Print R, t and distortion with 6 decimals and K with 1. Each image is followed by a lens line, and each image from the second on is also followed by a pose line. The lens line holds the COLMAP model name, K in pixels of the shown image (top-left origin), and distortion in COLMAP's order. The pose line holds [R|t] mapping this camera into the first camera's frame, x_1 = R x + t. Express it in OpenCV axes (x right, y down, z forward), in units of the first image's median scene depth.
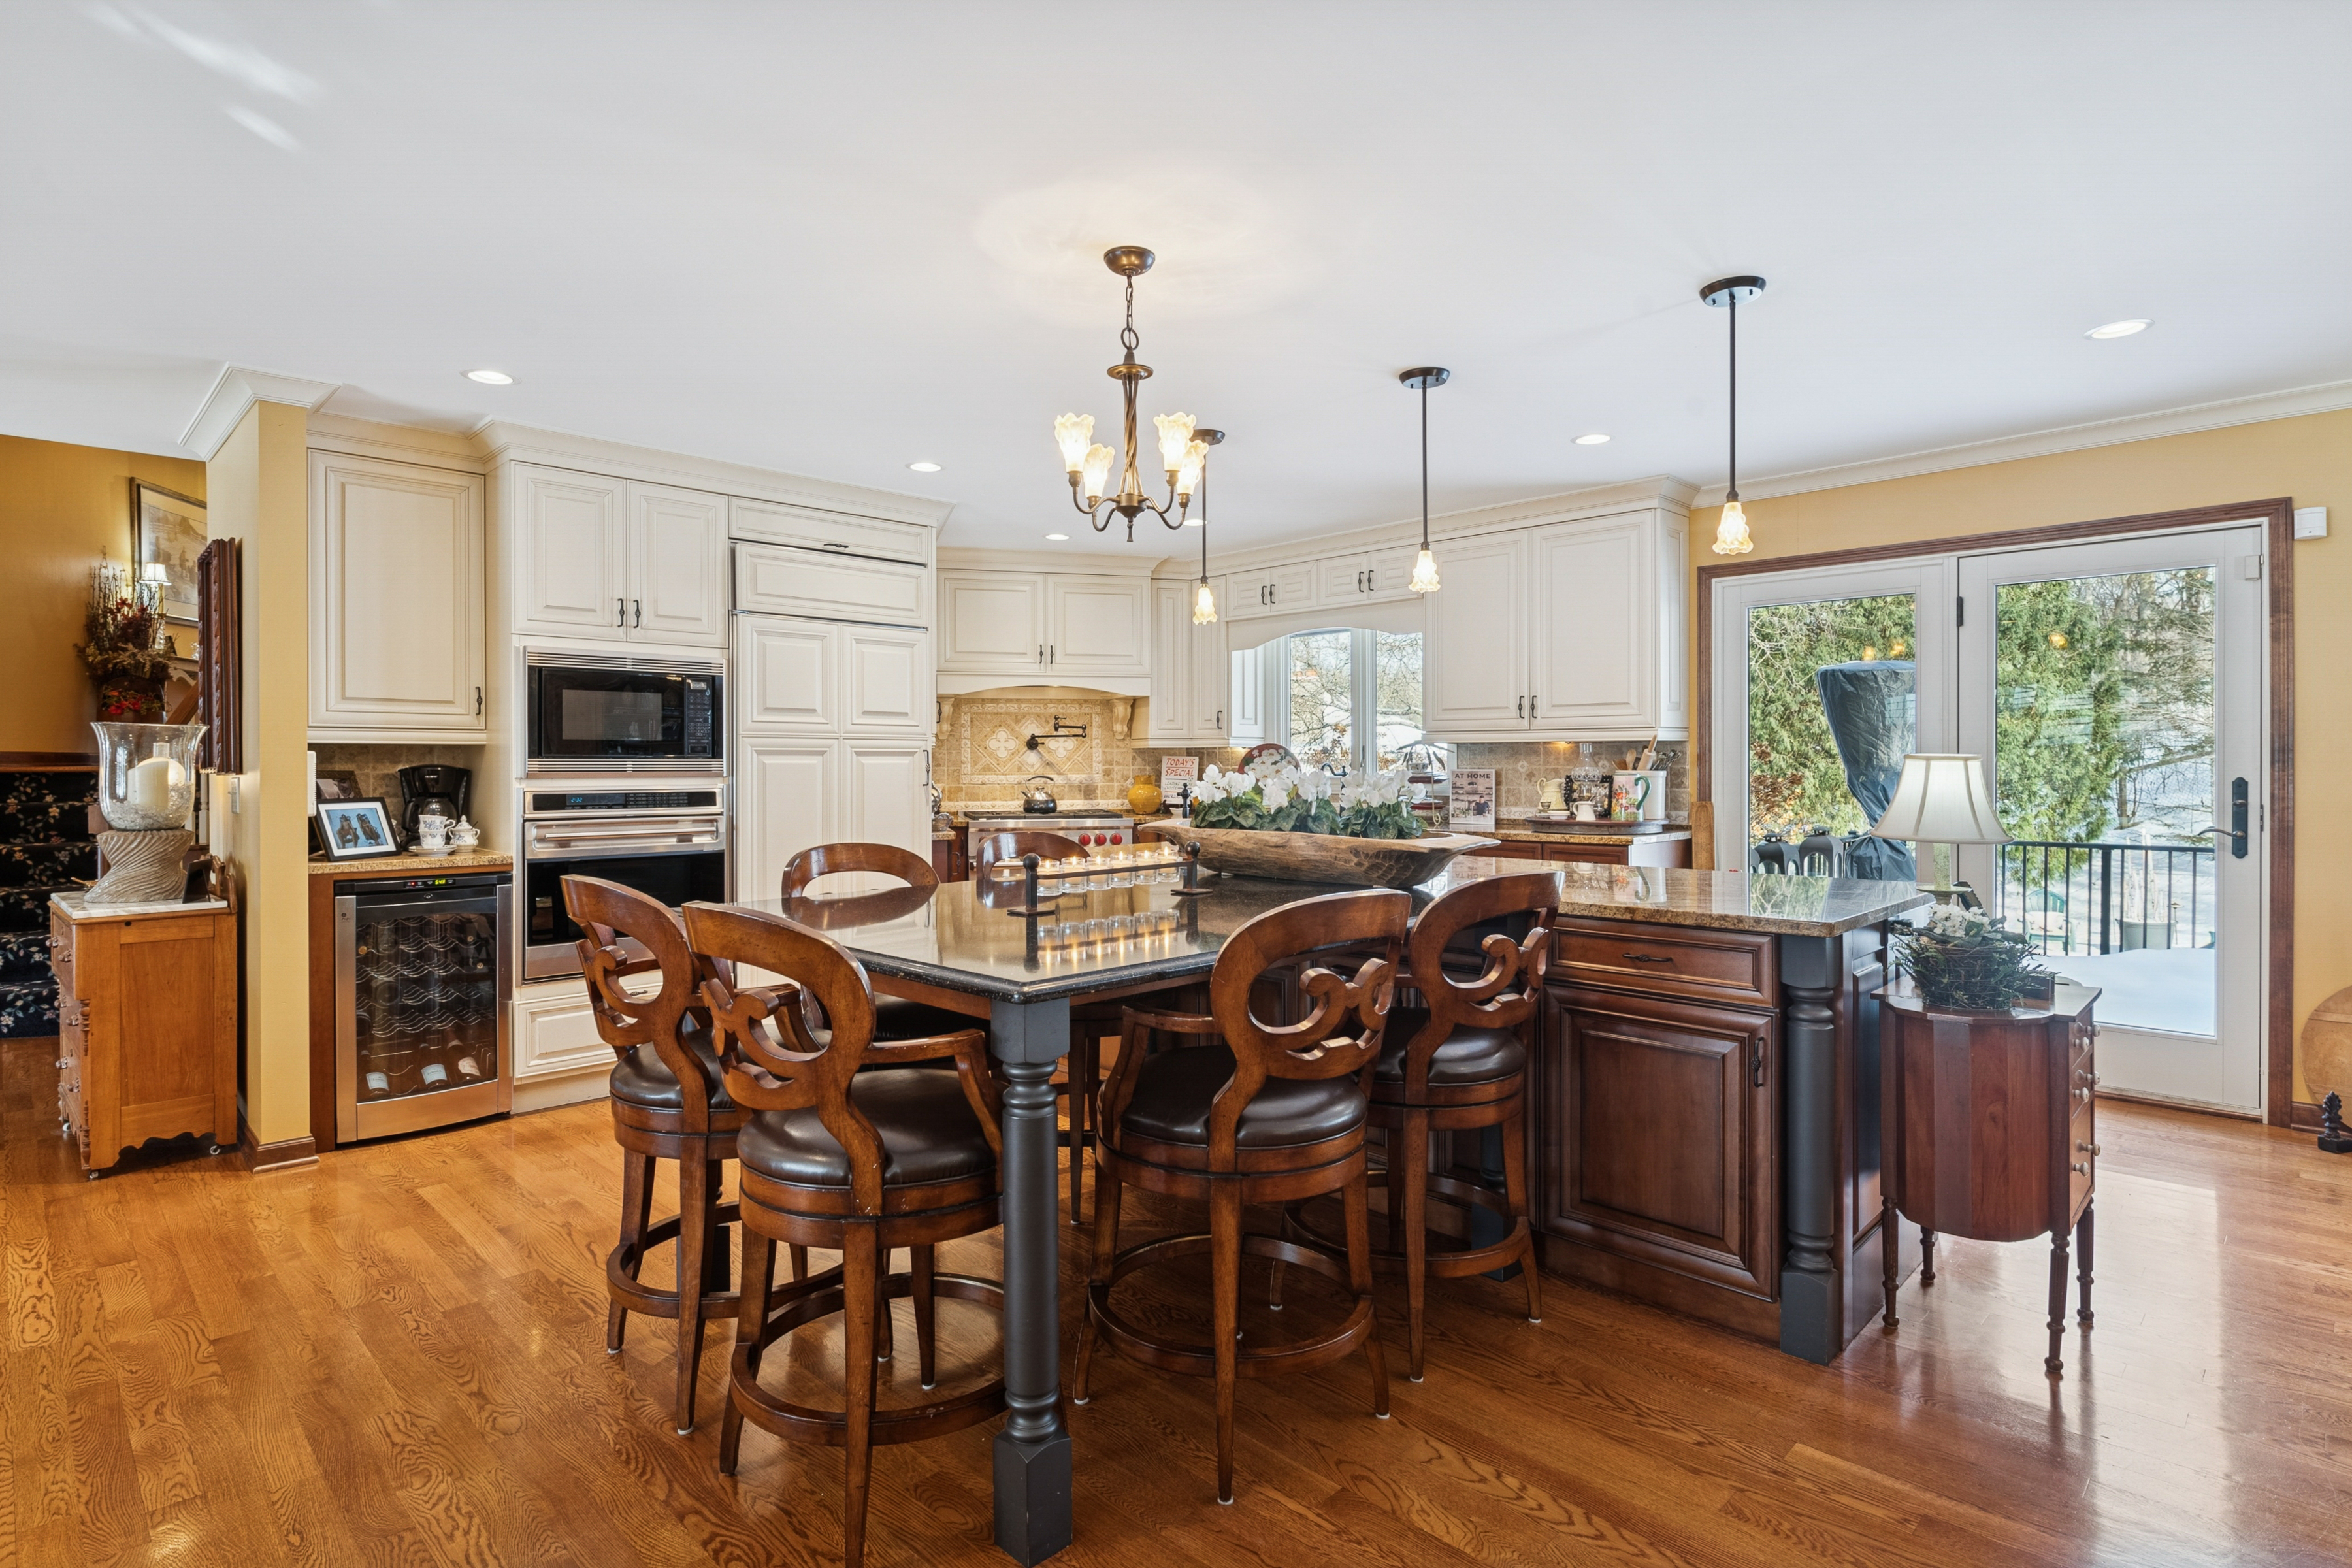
lens RADIAL K [[1179.4, 0, 1168.0], [0, 1179.4, 771.9], [0, 0, 1]] dist [0.002516, -0.003600]
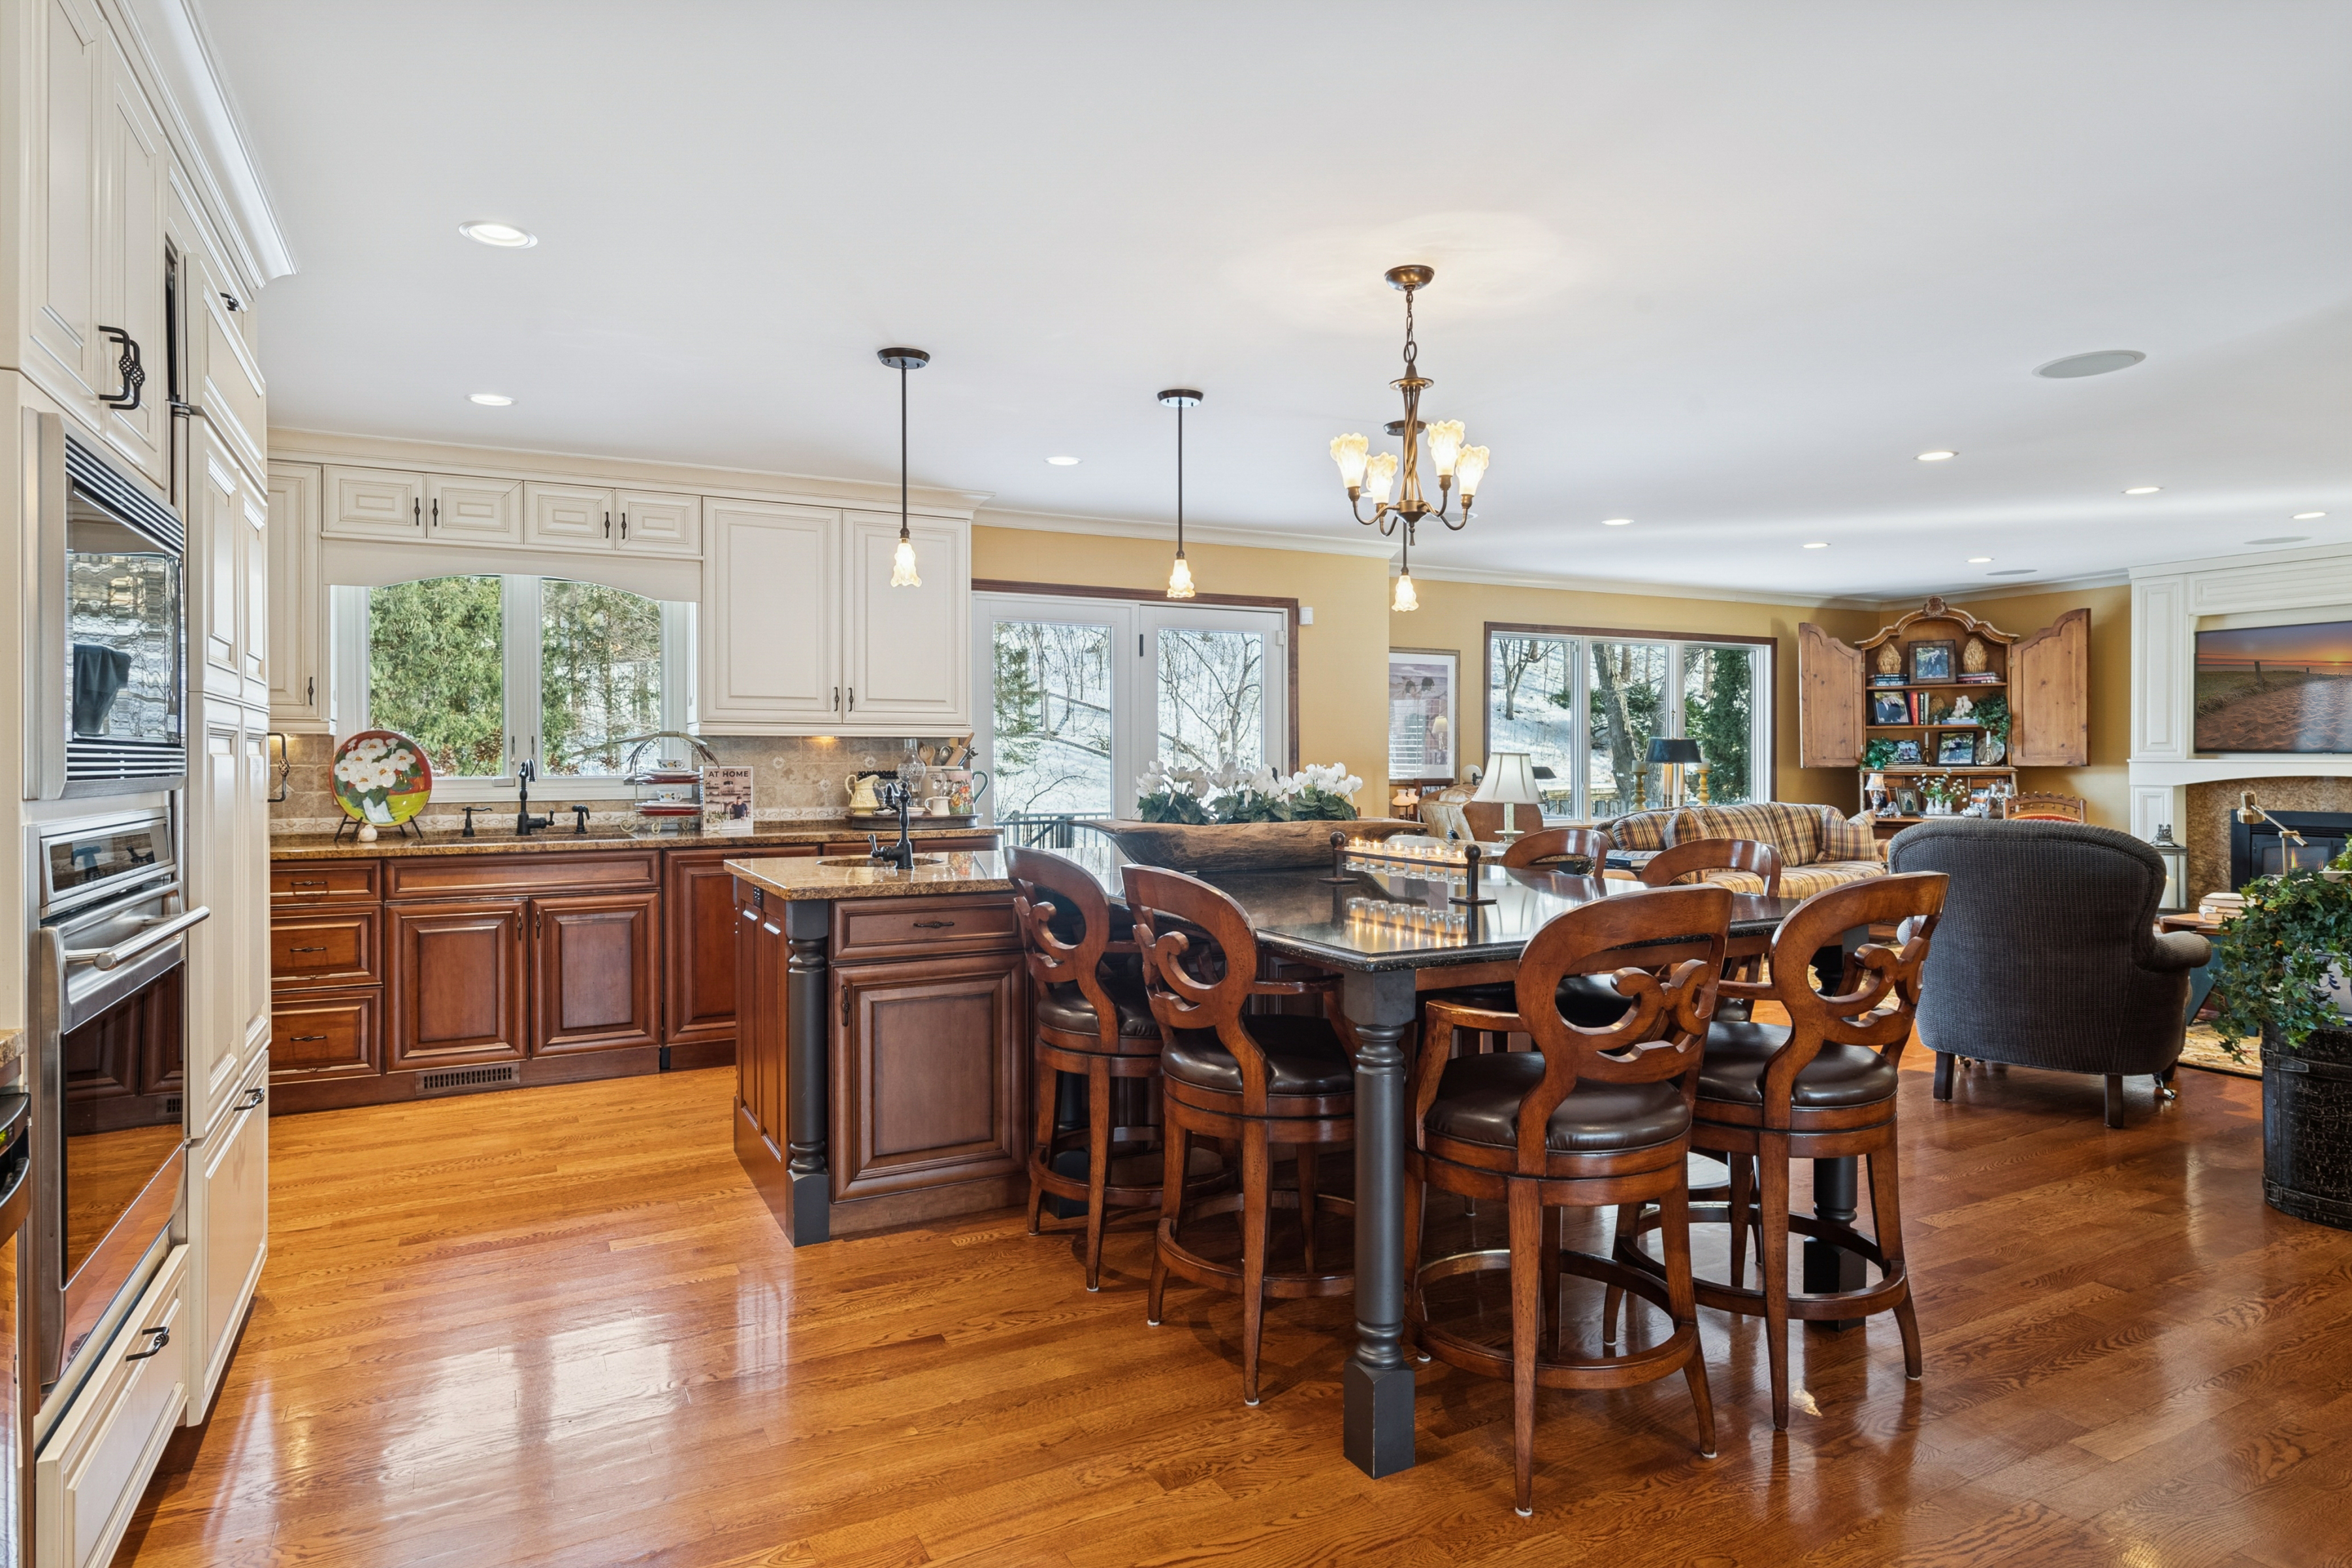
lens RADIAL K [[1310.0, 0, 1170.5], [0, 1310.0, 763.3], [0, 0, 1]] dist [-0.000327, 0.001523]
pose [[0.298563, -0.002418, 0.954387, -0.554049], [0.009005, 0.999959, -0.000283, -0.001228], [-0.954348, 0.008679, 0.298572, 0.393619]]
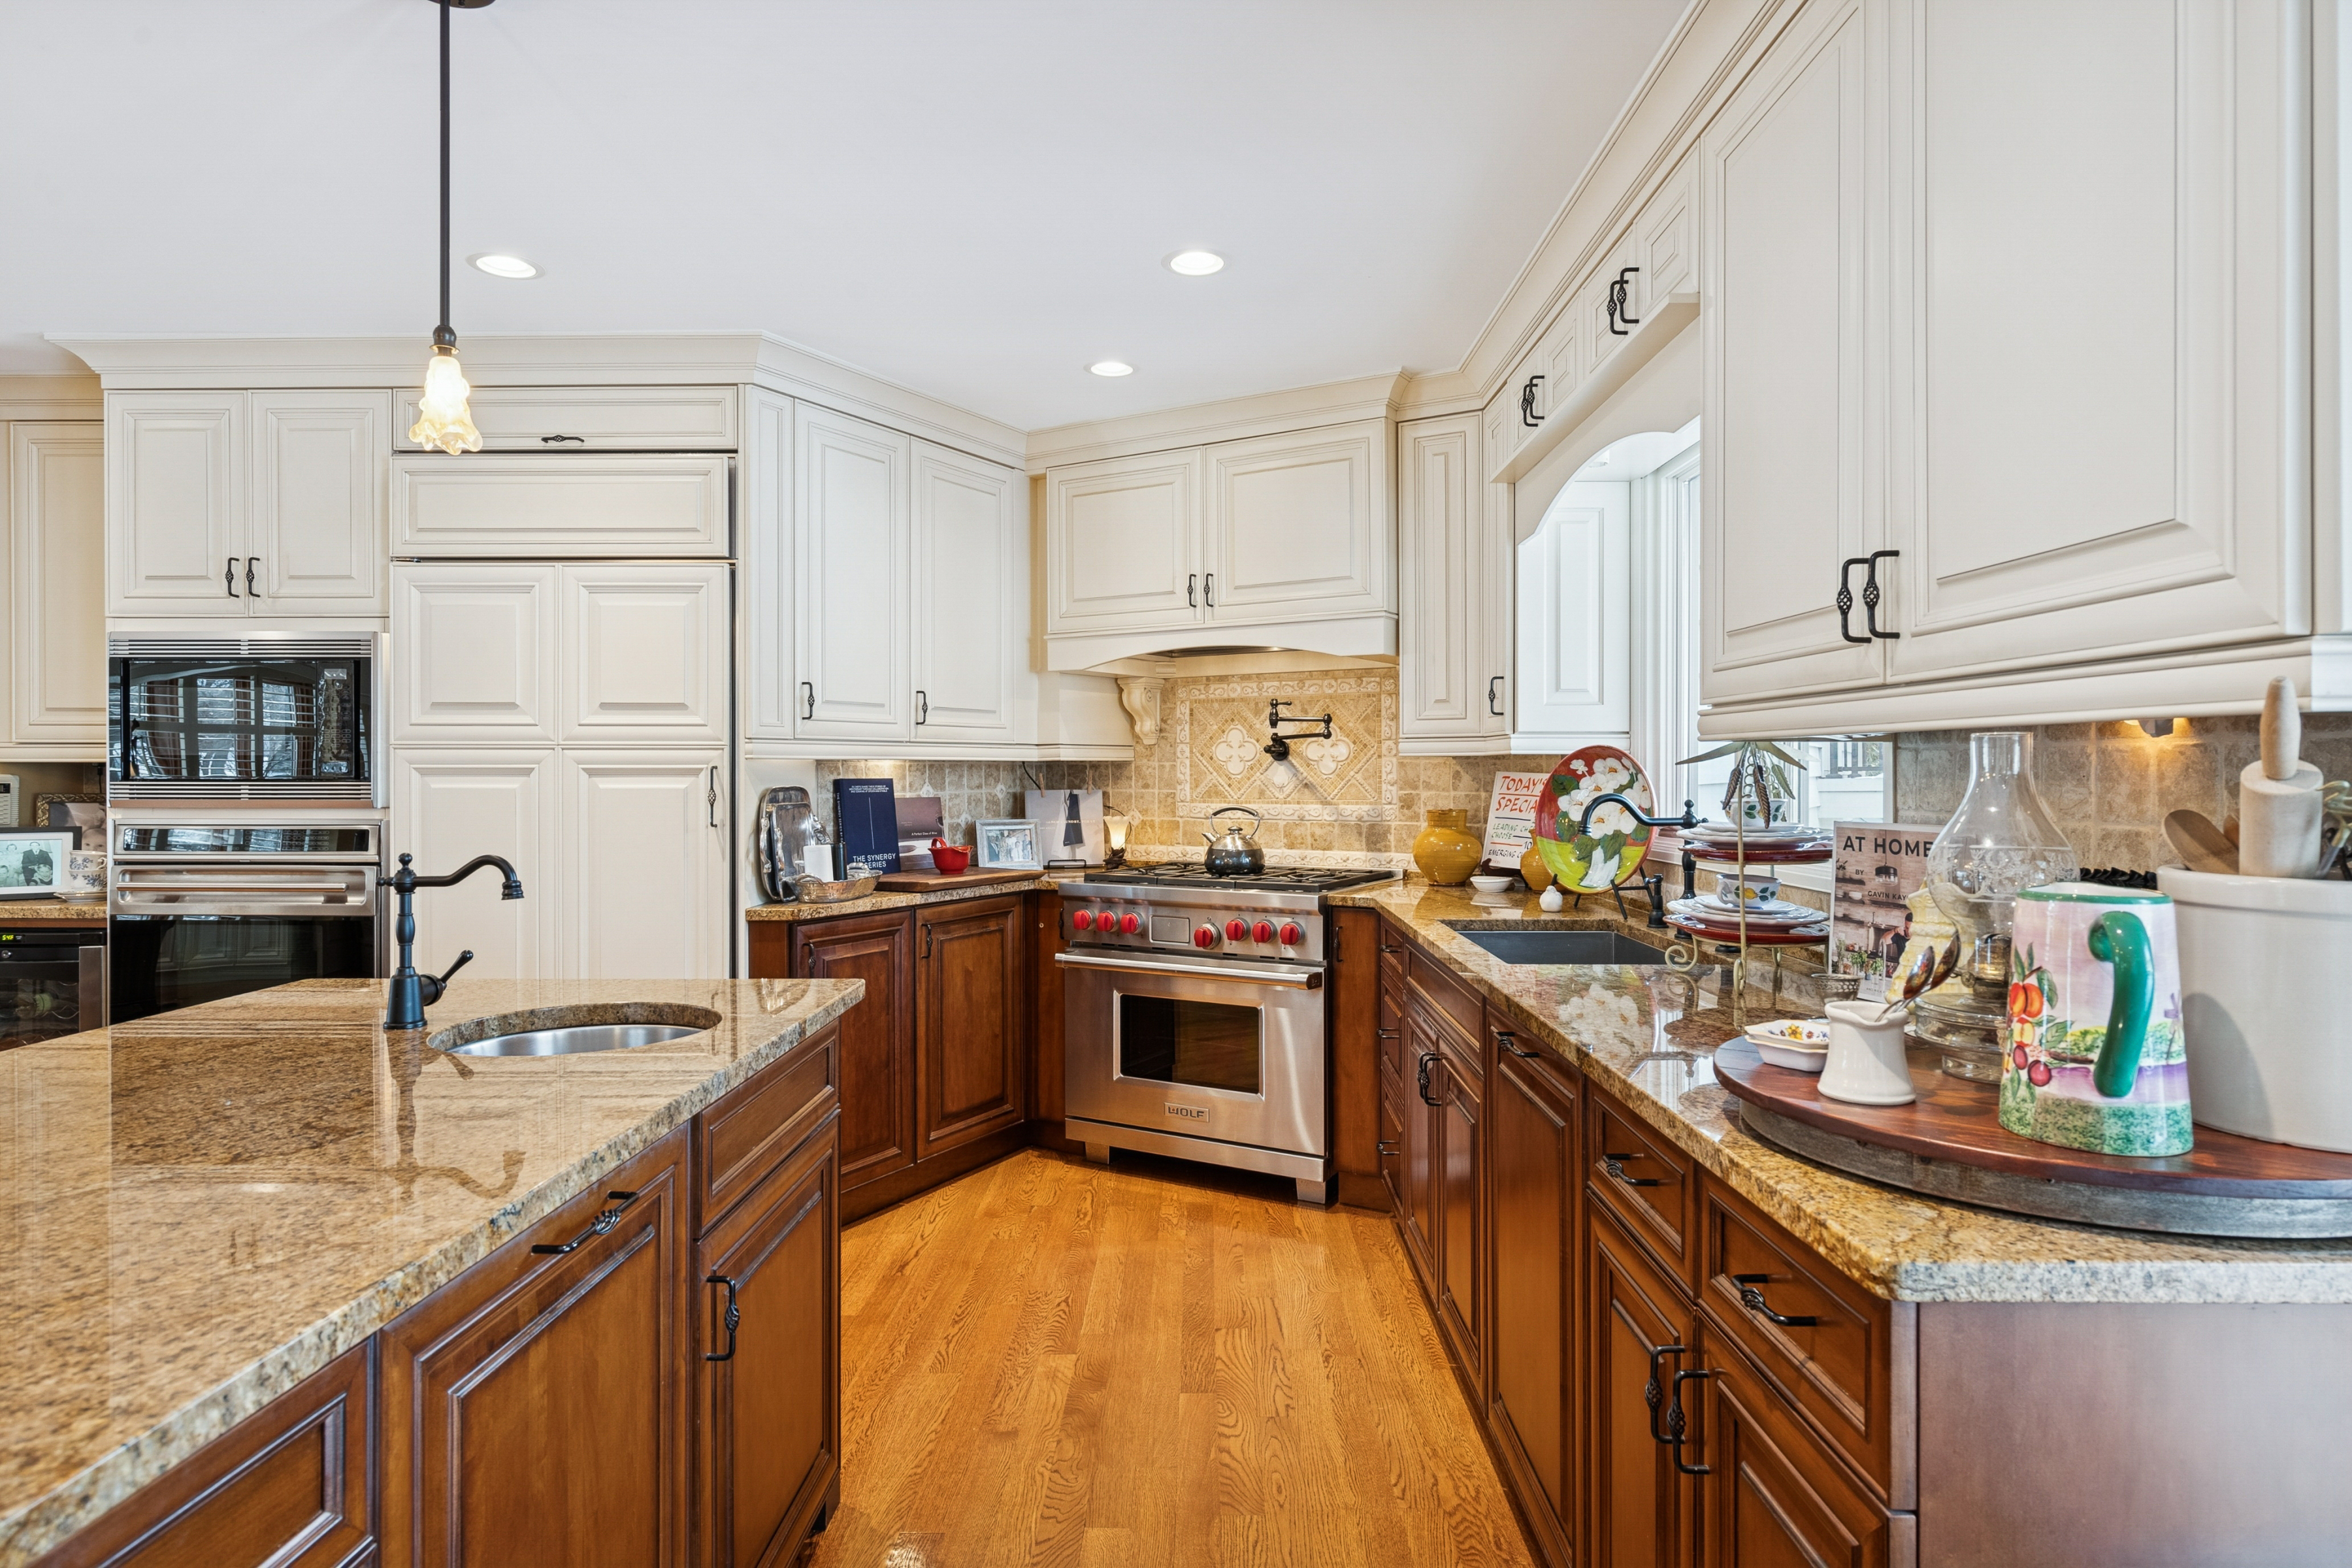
lens RADIAL K [[1310.0, 0, 1178.9], [0, 1310.0, 778.6], [0, 0, 1]] dist [-0.000327, 0.001523]
pose [[0.701014, 0.006198, -0.713121, 0.364743], [-0.006540, 0.999976, 0.002262, -0.013363], [0.713118, 0.003078, 0.701037, 0.617367]]
